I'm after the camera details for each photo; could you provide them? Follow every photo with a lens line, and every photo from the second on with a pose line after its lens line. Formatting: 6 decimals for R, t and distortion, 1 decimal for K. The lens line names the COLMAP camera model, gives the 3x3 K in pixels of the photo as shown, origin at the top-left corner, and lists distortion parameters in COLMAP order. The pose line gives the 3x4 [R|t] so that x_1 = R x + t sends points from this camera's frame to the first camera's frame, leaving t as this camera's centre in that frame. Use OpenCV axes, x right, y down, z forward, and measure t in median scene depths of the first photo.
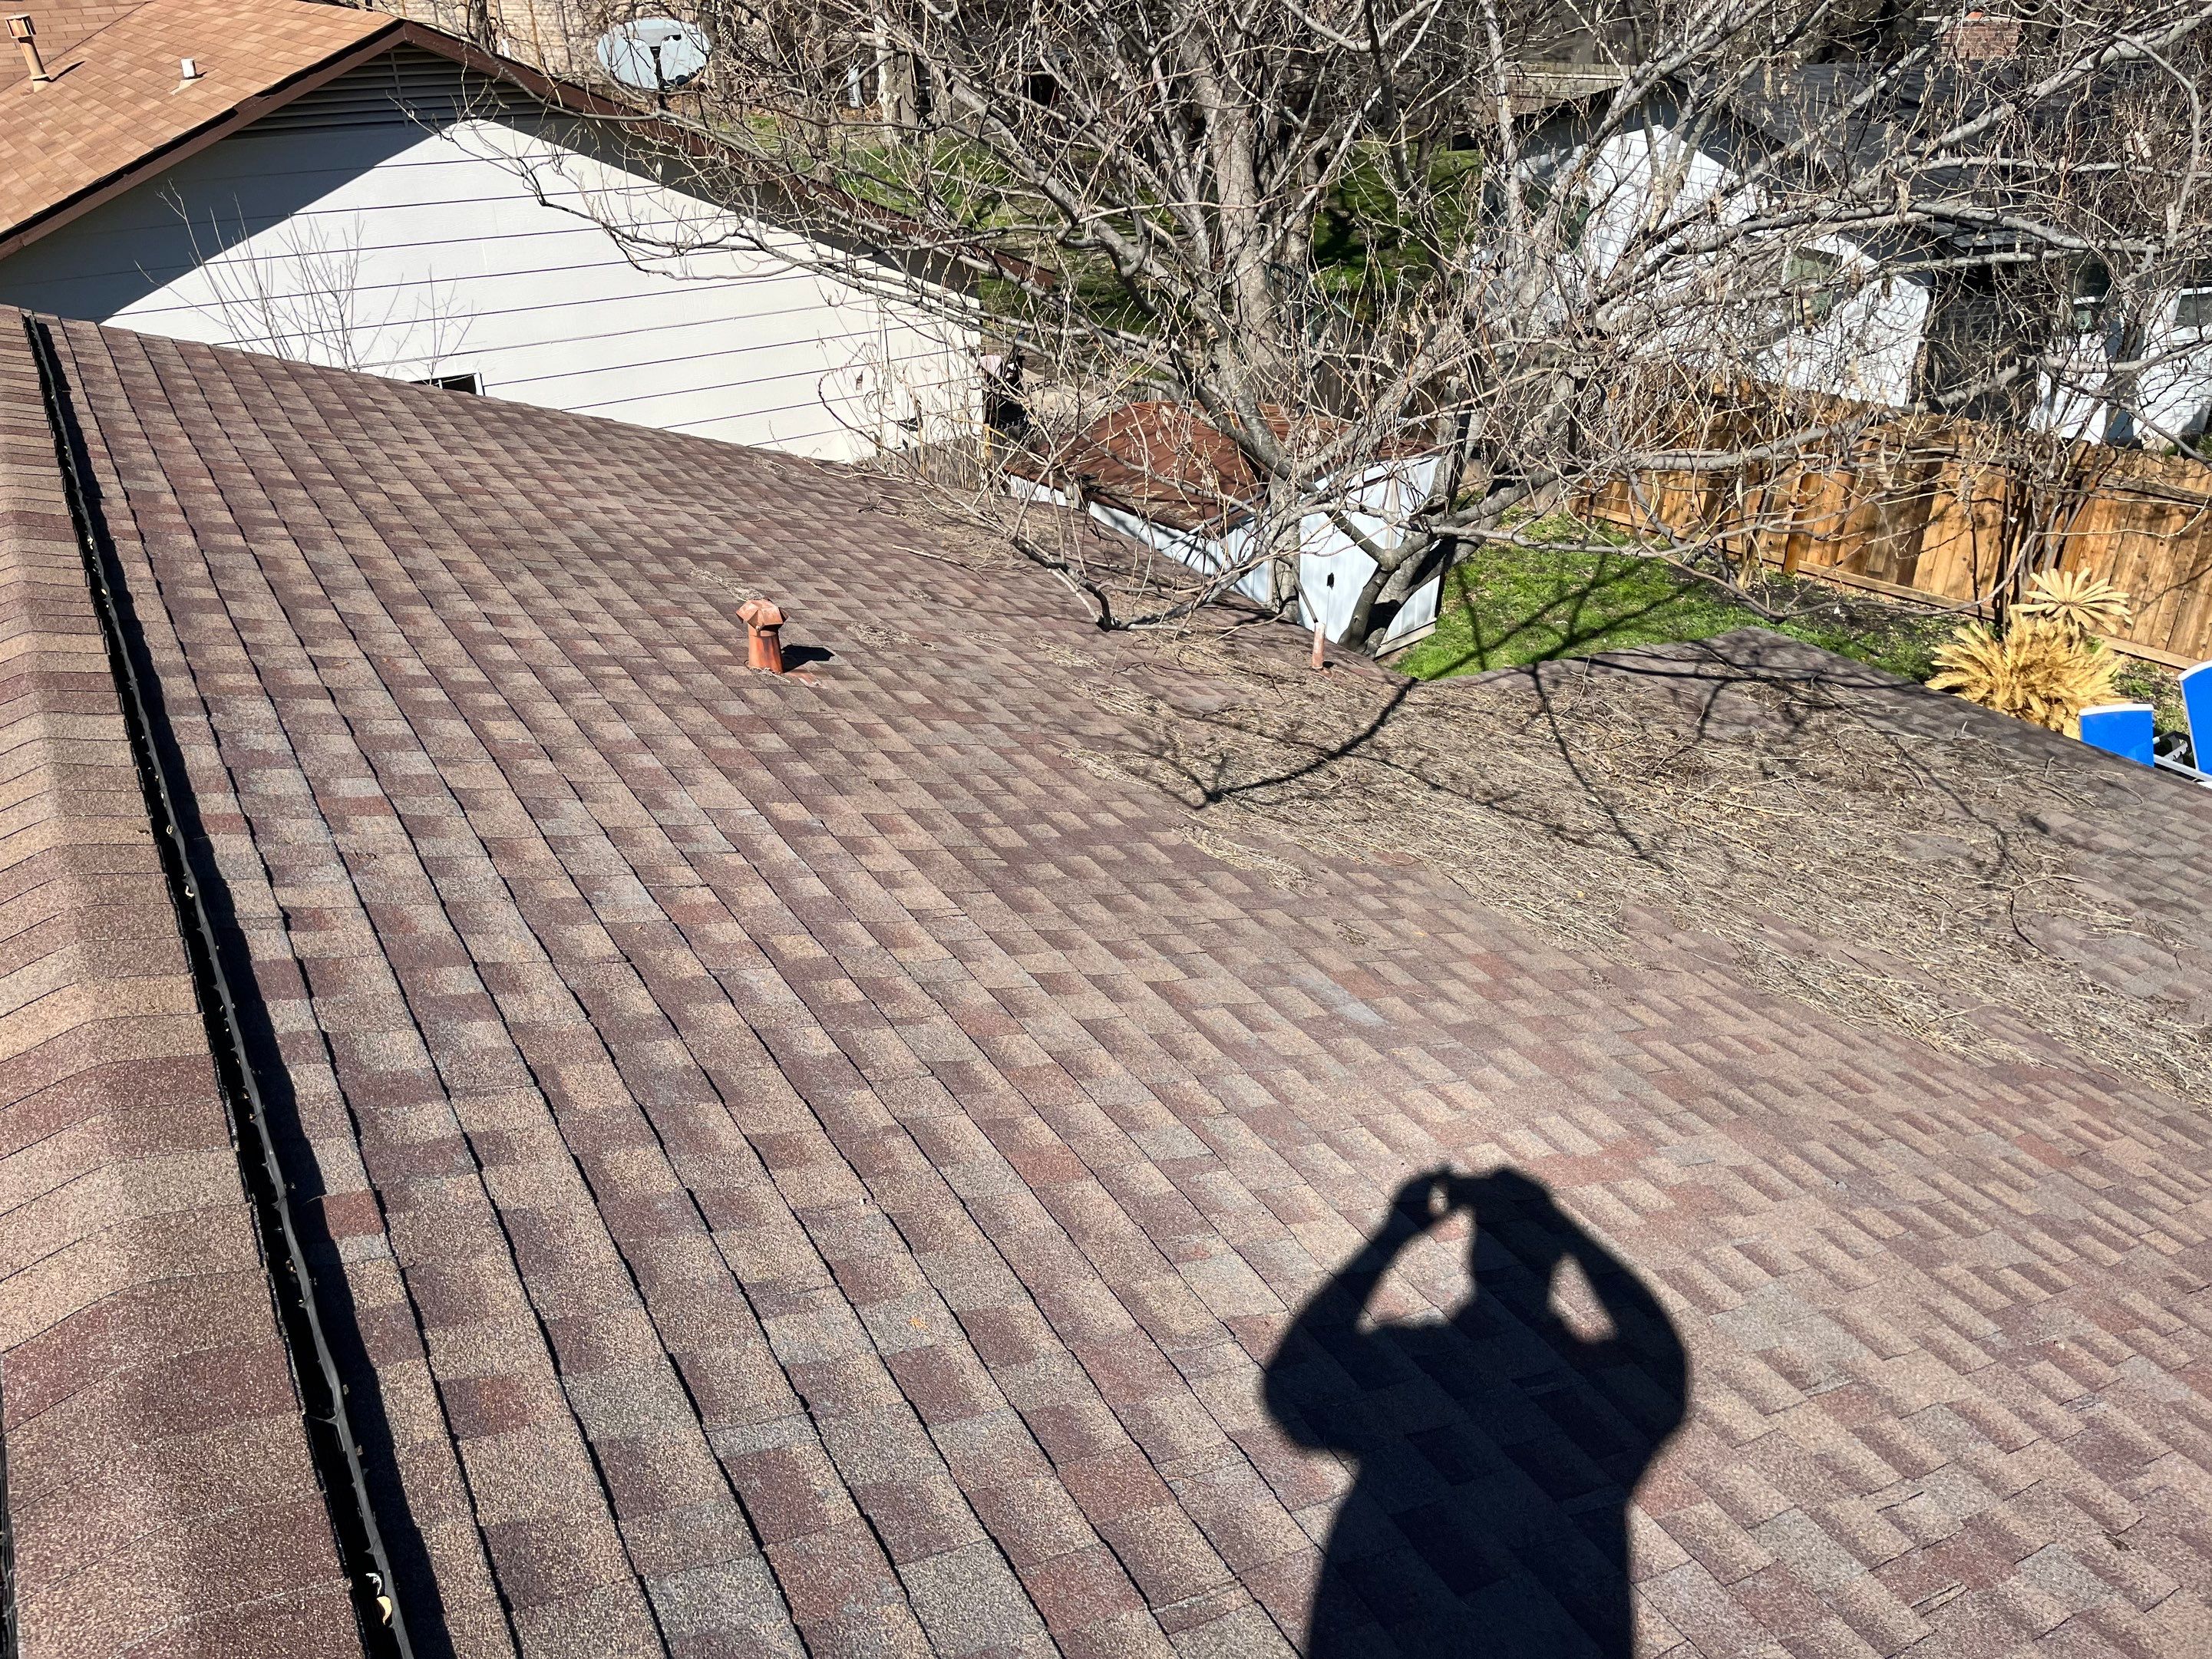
lens RADIAL K [[1561.5, 0, 1115.7], [0, 1561.5, 833.1], [0, 0, 1]] dist [0.031615, -0.050200]
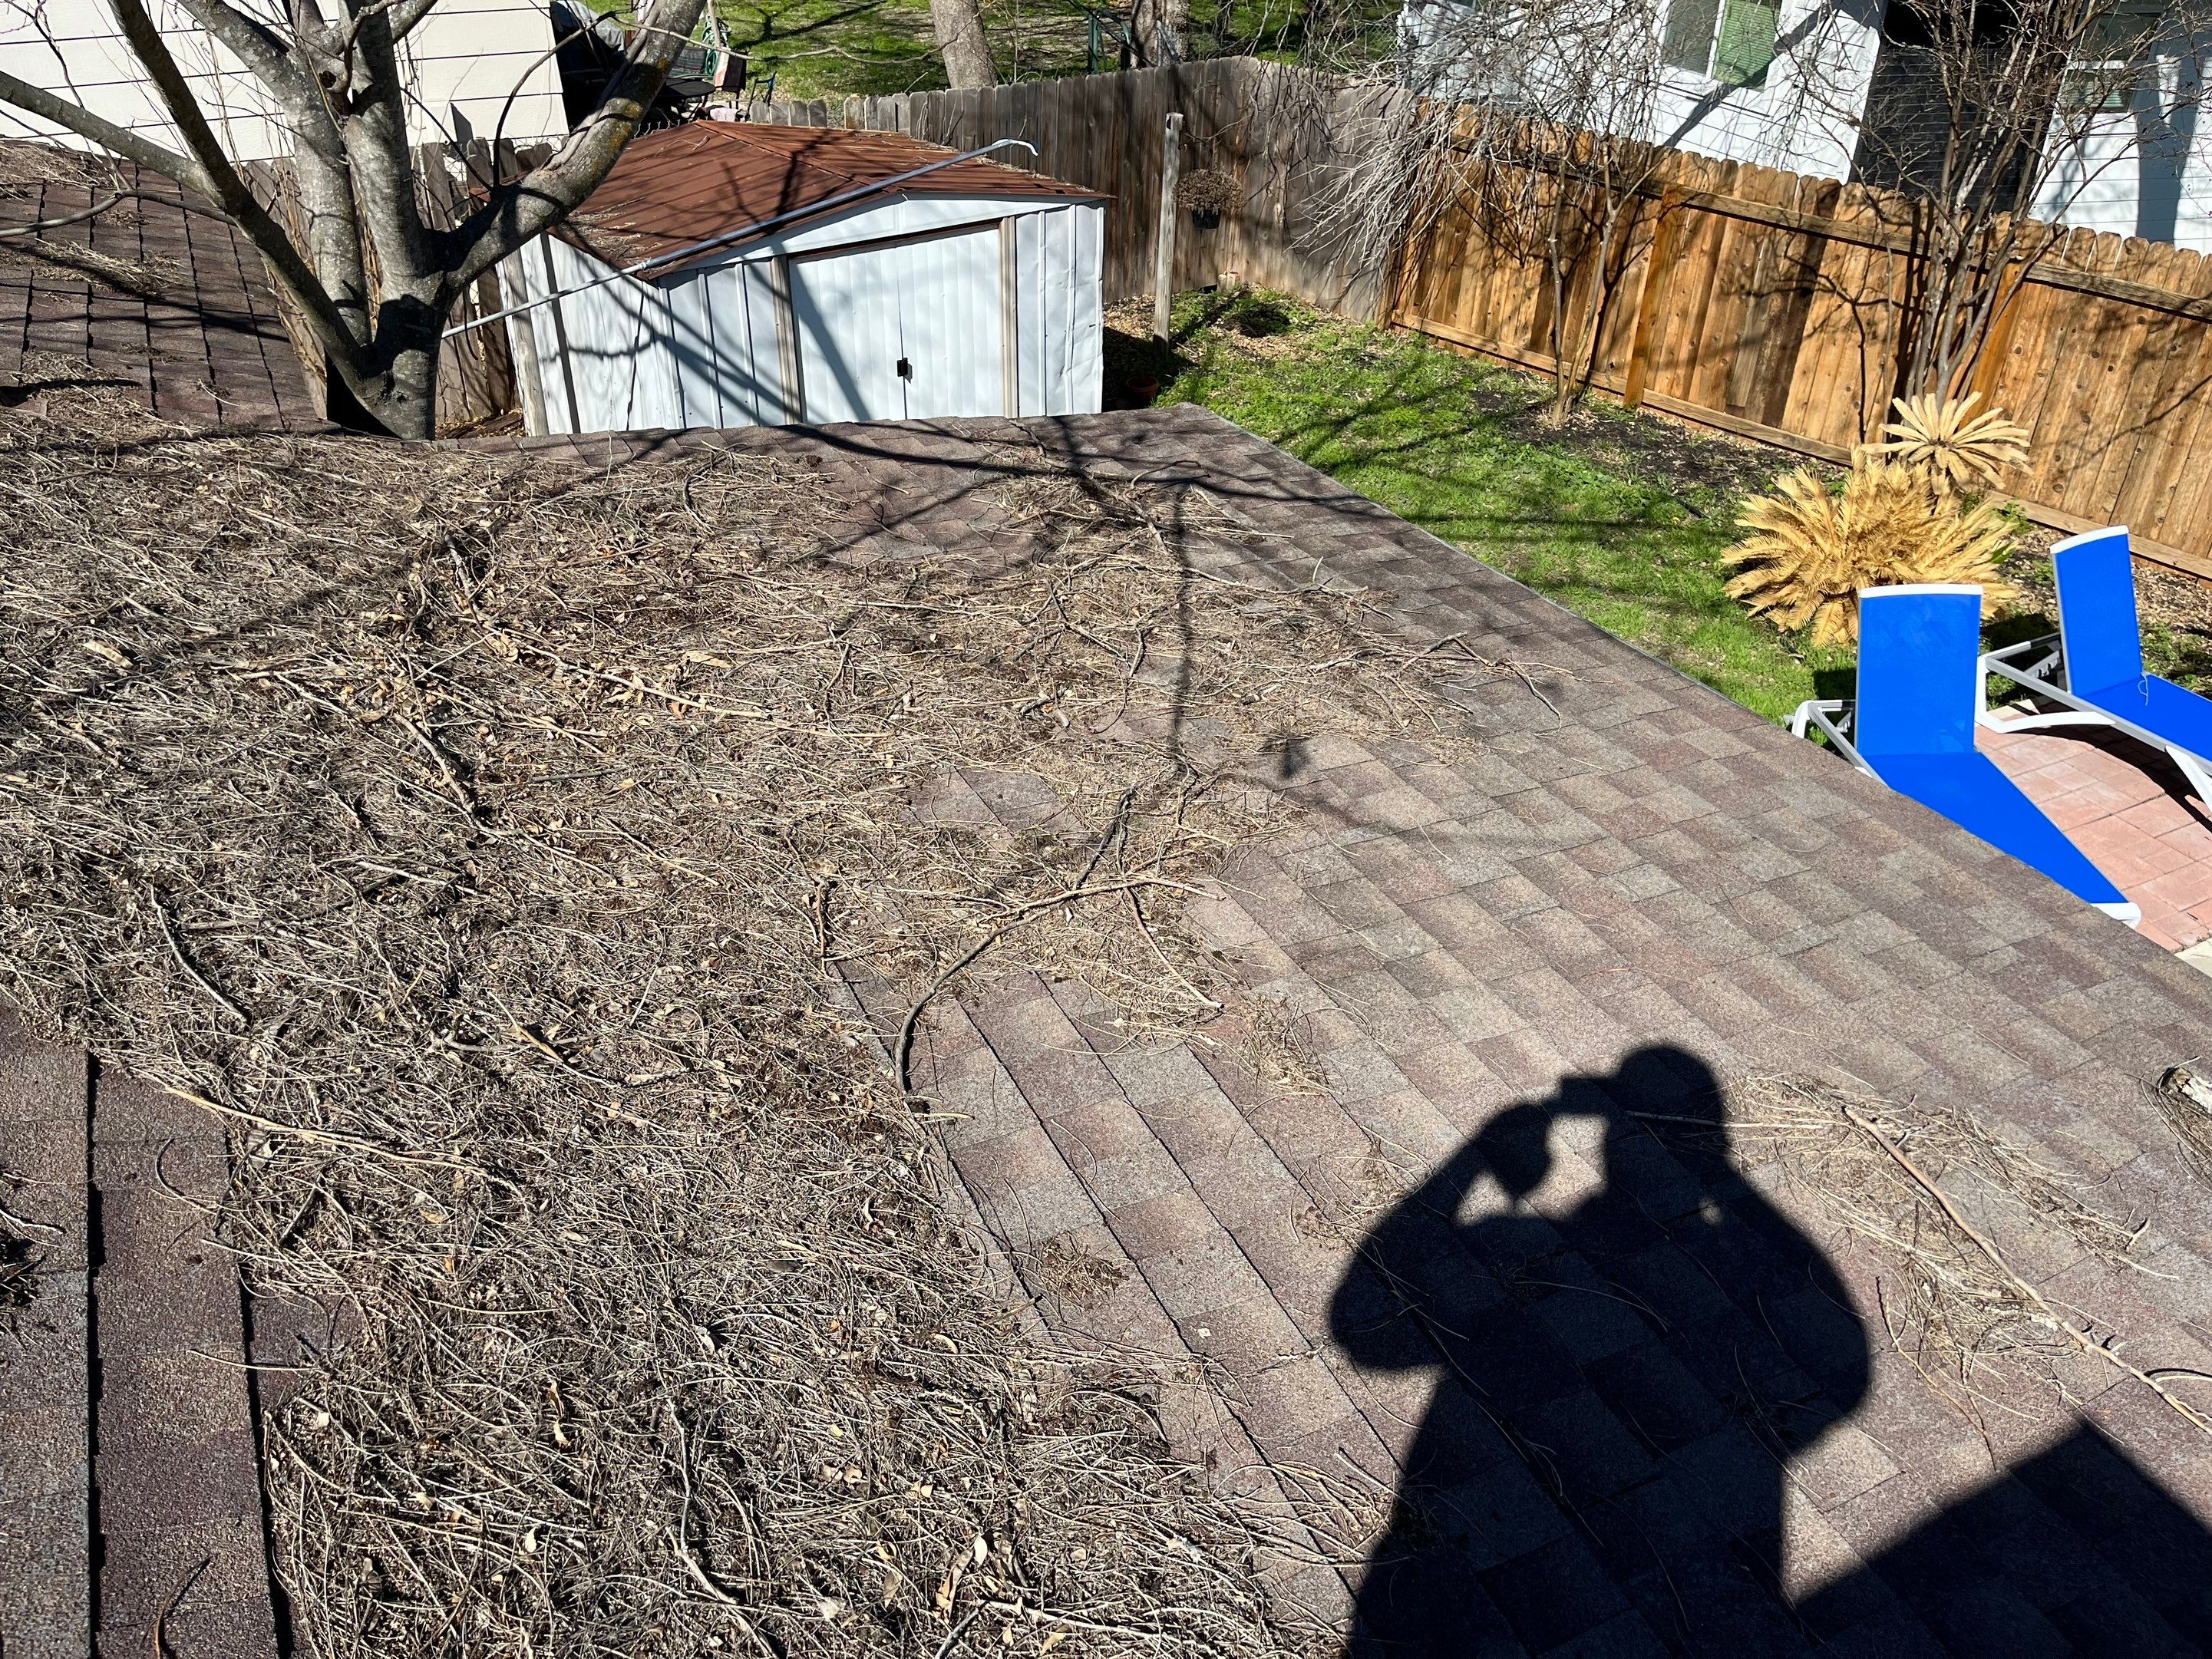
lens RADIAL K [[1561.5, 0, 1144.7], [0, 1561.5, 809.1], [0, 0, 1]] dist [0.031615, -0.050200]
pose [[0.995732, 0.061117, -0.069159, 0.304161], [-0.056994, 0.996564, 0.060093, -0.008774], [0.072594, -0.055895, 0.995794, 0.274191]]
